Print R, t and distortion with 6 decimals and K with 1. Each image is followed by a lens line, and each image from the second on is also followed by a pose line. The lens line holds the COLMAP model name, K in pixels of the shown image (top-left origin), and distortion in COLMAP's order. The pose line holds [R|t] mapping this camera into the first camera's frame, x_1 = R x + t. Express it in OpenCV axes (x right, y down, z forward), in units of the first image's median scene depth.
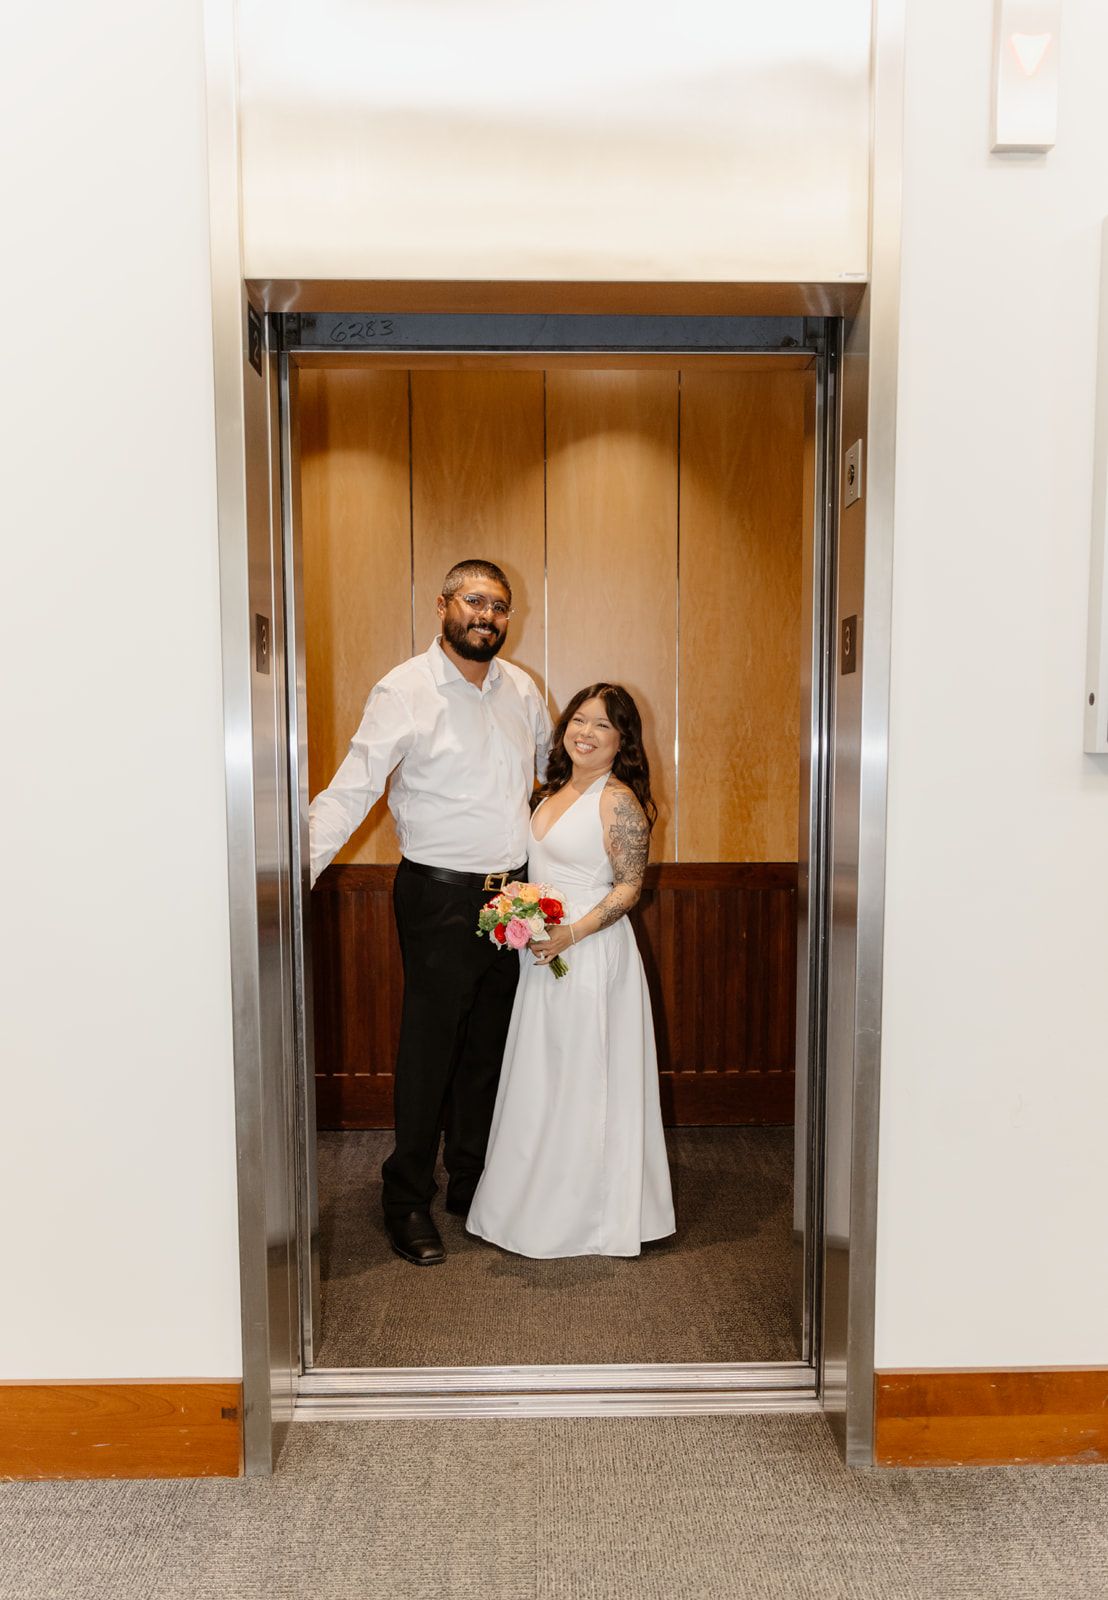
lens RADIAL K [[1049.5, 0, 558.0], [0, 1049.5, 895.6], [0, 0, 1]] dist [-0.005022, 0.000337]
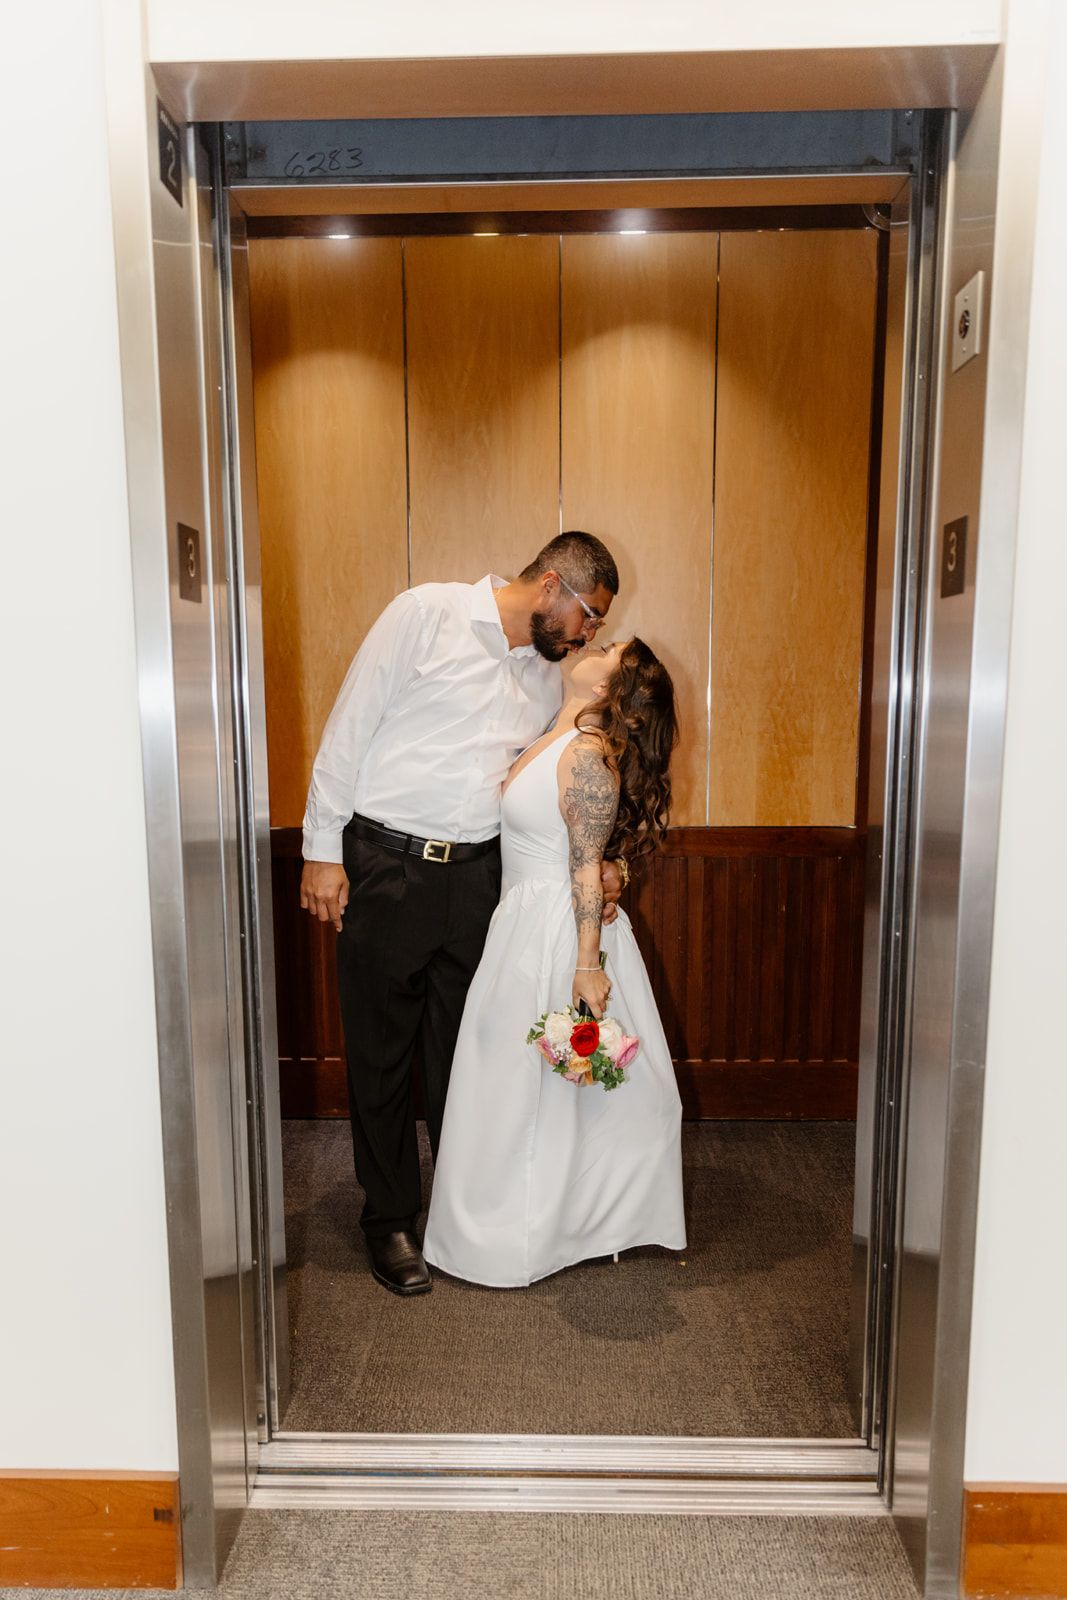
lens RADIAL K [[1124.6, 0, 522.6], [0, 1124.6, 910.5], [0, 0, 1]] dist [0.006210, -0.003548]
pose [[0.998936, 0.005263, -0.045816, 0.004398], [-0.003015, 0.998794, 0.049000, -0.019839], [0.046019, -0.048809, 0.997747, 0.137180]]
